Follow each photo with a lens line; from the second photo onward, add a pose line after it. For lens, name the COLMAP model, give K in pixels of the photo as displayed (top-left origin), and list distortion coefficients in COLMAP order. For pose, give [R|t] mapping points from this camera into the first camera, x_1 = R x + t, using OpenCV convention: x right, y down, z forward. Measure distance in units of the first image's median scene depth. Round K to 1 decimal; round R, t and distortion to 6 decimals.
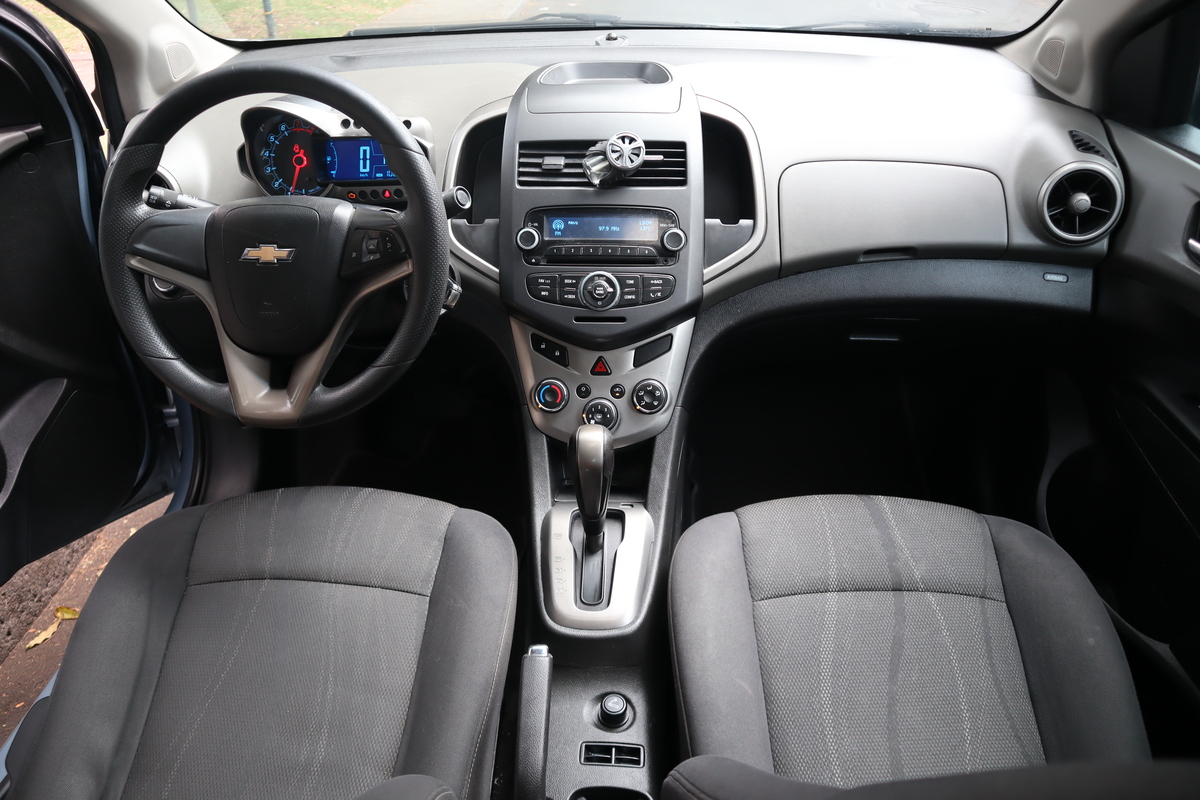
lens RADIAL K [[844.3, 0, 562.8], [0, 844.3, 401.0], [0, 0, 1]] dist [-0.179111, 0.161834]
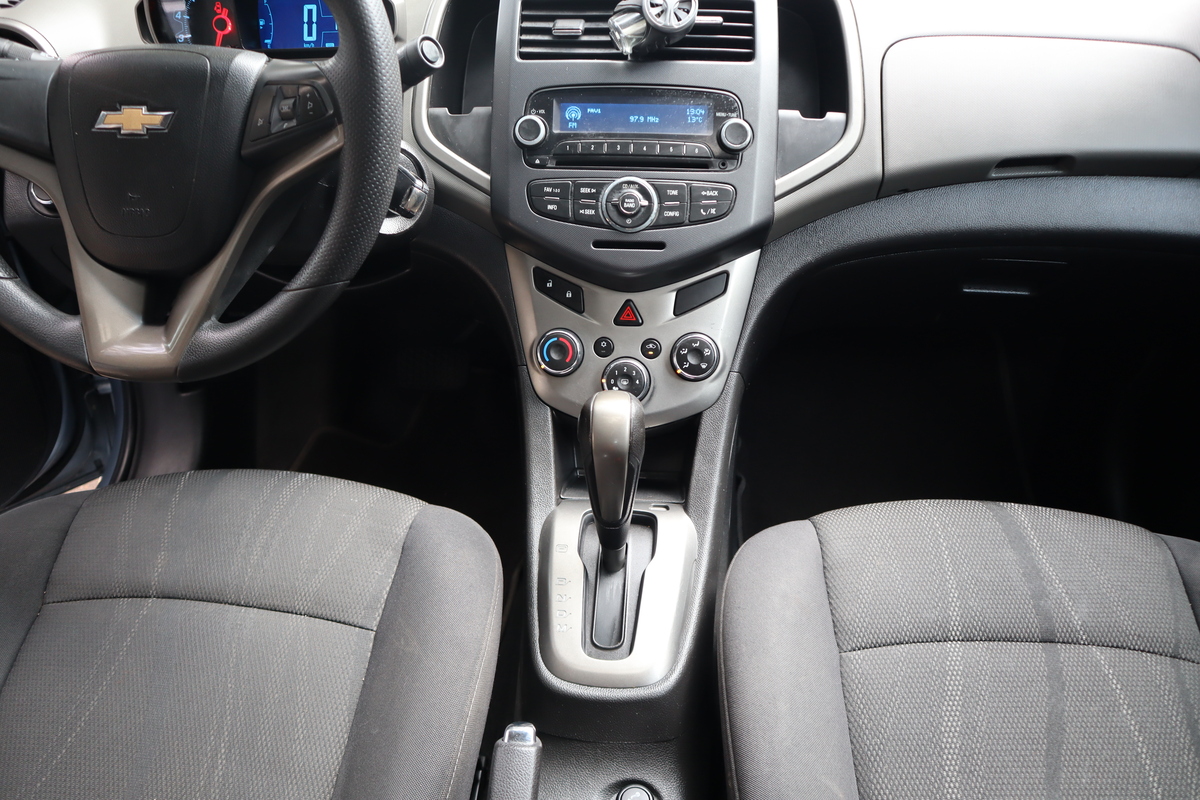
lens RADIAL K [[844.3, 0, 562.8], [0, 844.3, 401.0], [0, 0, 1]] dist [-0.179111, 0.161834]
pose [[0.999284, 0.024169, -0.029121, 0.012303], [-0.023777, 0.999623, 0.013726, 0.026517], [0.029442, -0.013024, 0.999482, 0.292476]]
